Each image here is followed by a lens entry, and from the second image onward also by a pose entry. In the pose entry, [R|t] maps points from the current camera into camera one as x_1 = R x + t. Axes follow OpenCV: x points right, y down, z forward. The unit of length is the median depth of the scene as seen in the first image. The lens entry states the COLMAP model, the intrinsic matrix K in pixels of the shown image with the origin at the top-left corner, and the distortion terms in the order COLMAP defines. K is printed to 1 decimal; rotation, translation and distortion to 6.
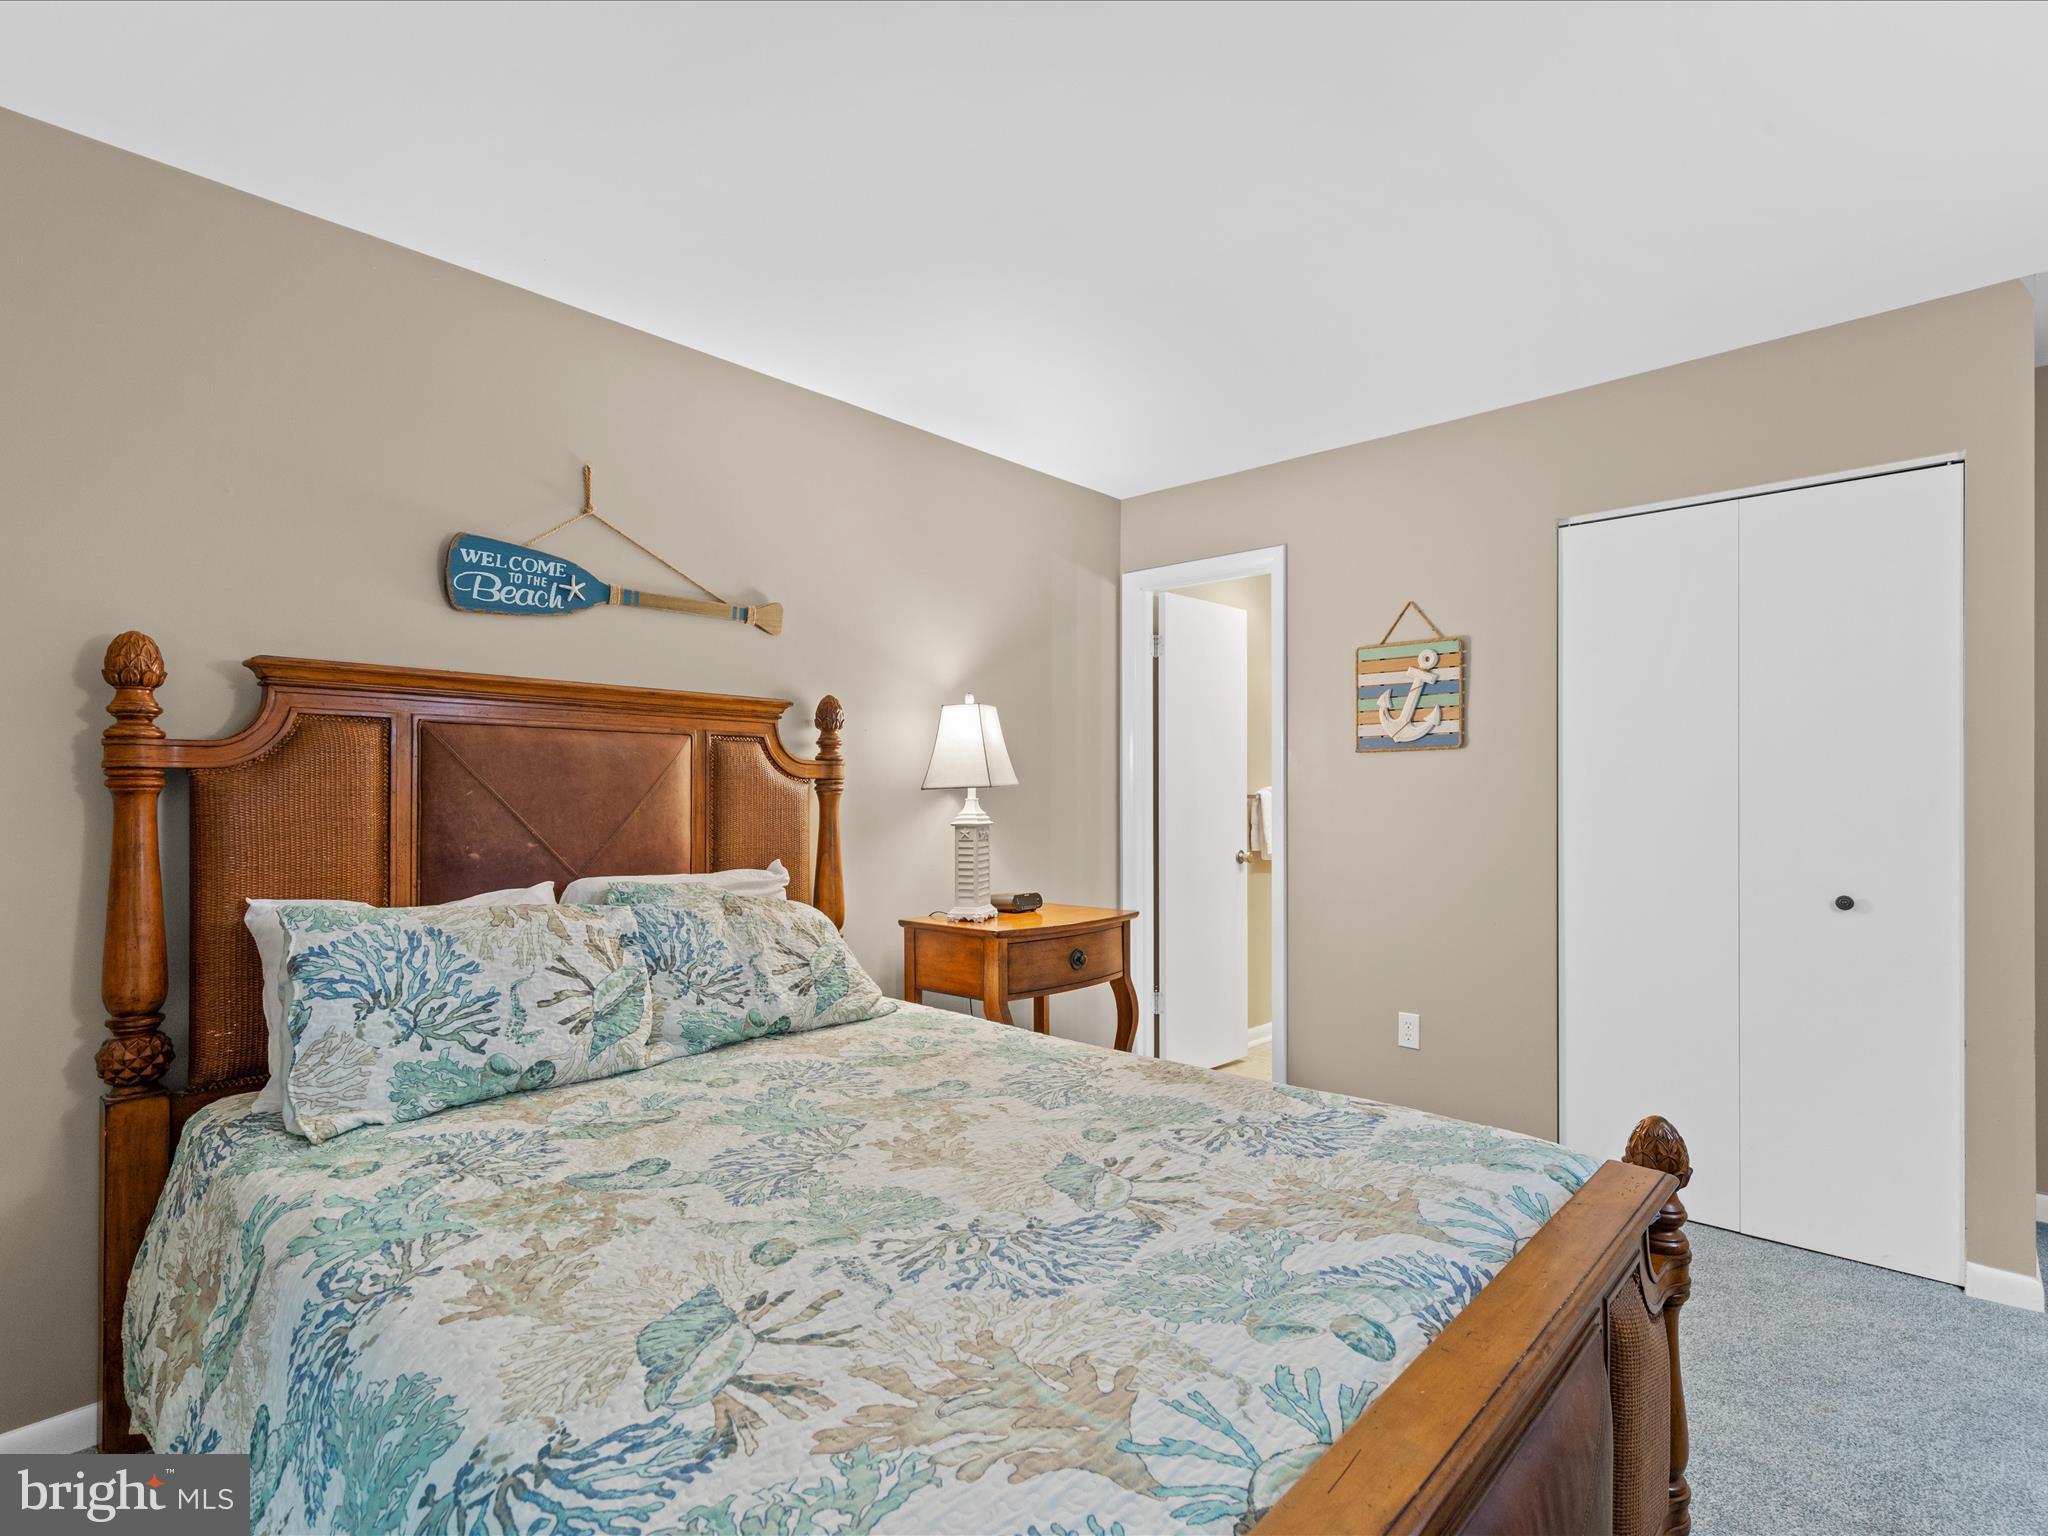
lens RADIAL K [[1028.3, 0, 1022.9], [0, 1028.3, 779.1], [0, 0, 1]] dist [0.003321, 0.000325]
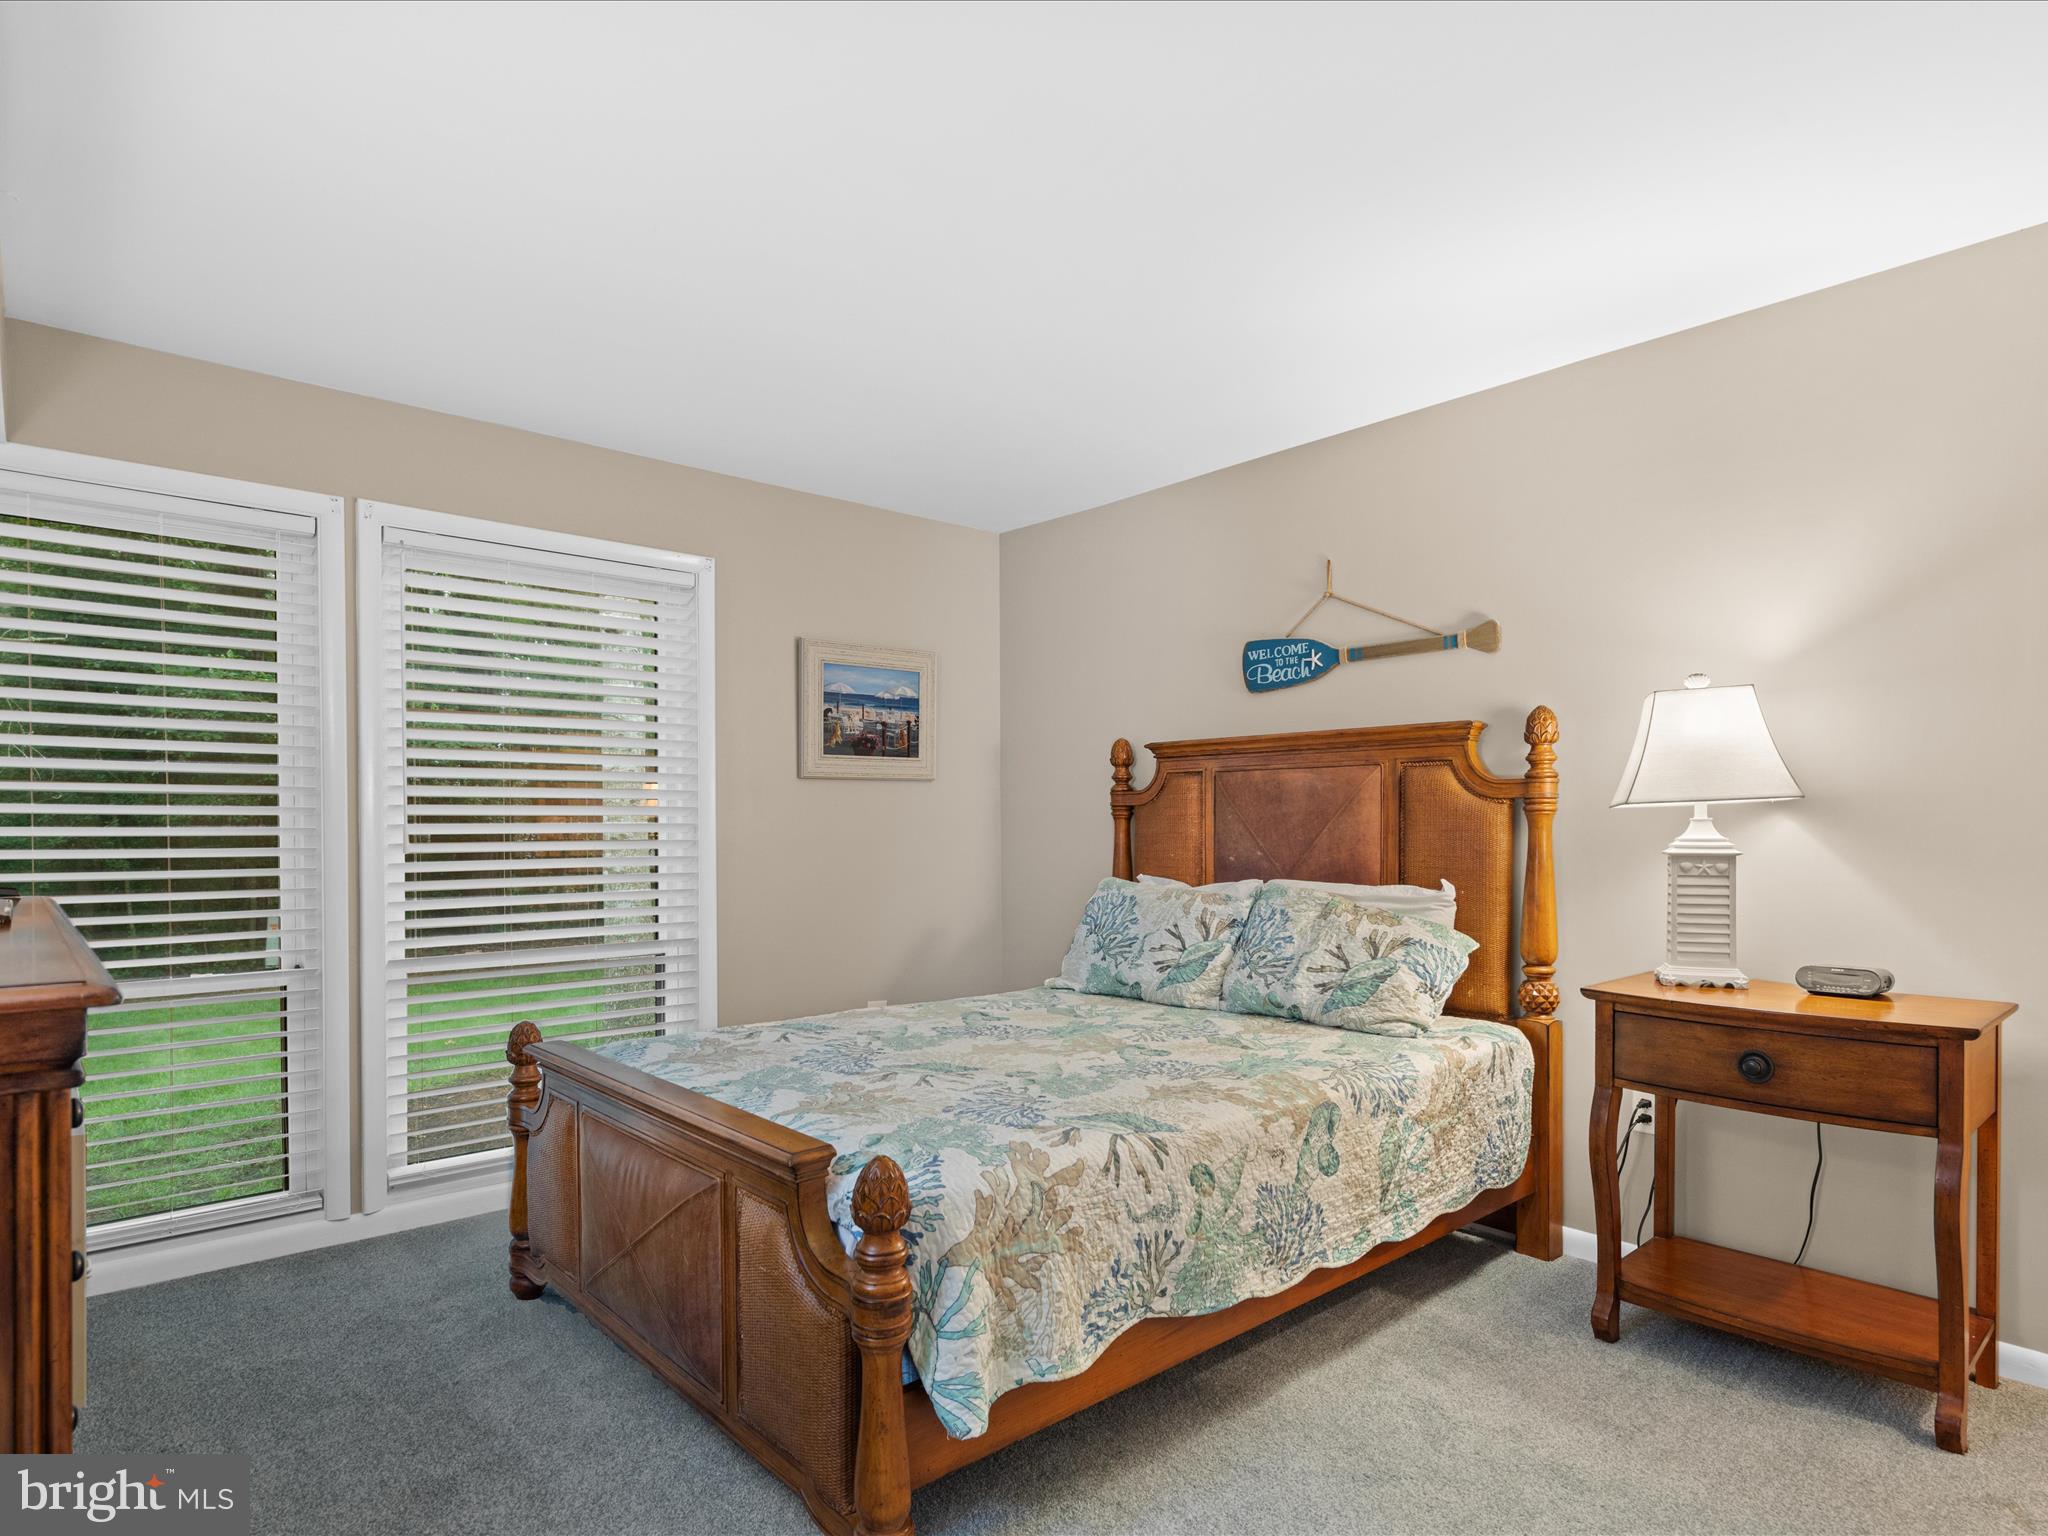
lens RADIAL K [[1141.5, 0, 1020.8], [0, 1141.5, 812.5], [0, 0, 1]] dist [0.000419, -0.000063]
pose [[-0.108499, -0.004513, -0.994086, 1.086564], [0.024949, 0.999662, -0.007262, 0.010633], [0.993783, -0.025590, -0.108349, 0.816469]]
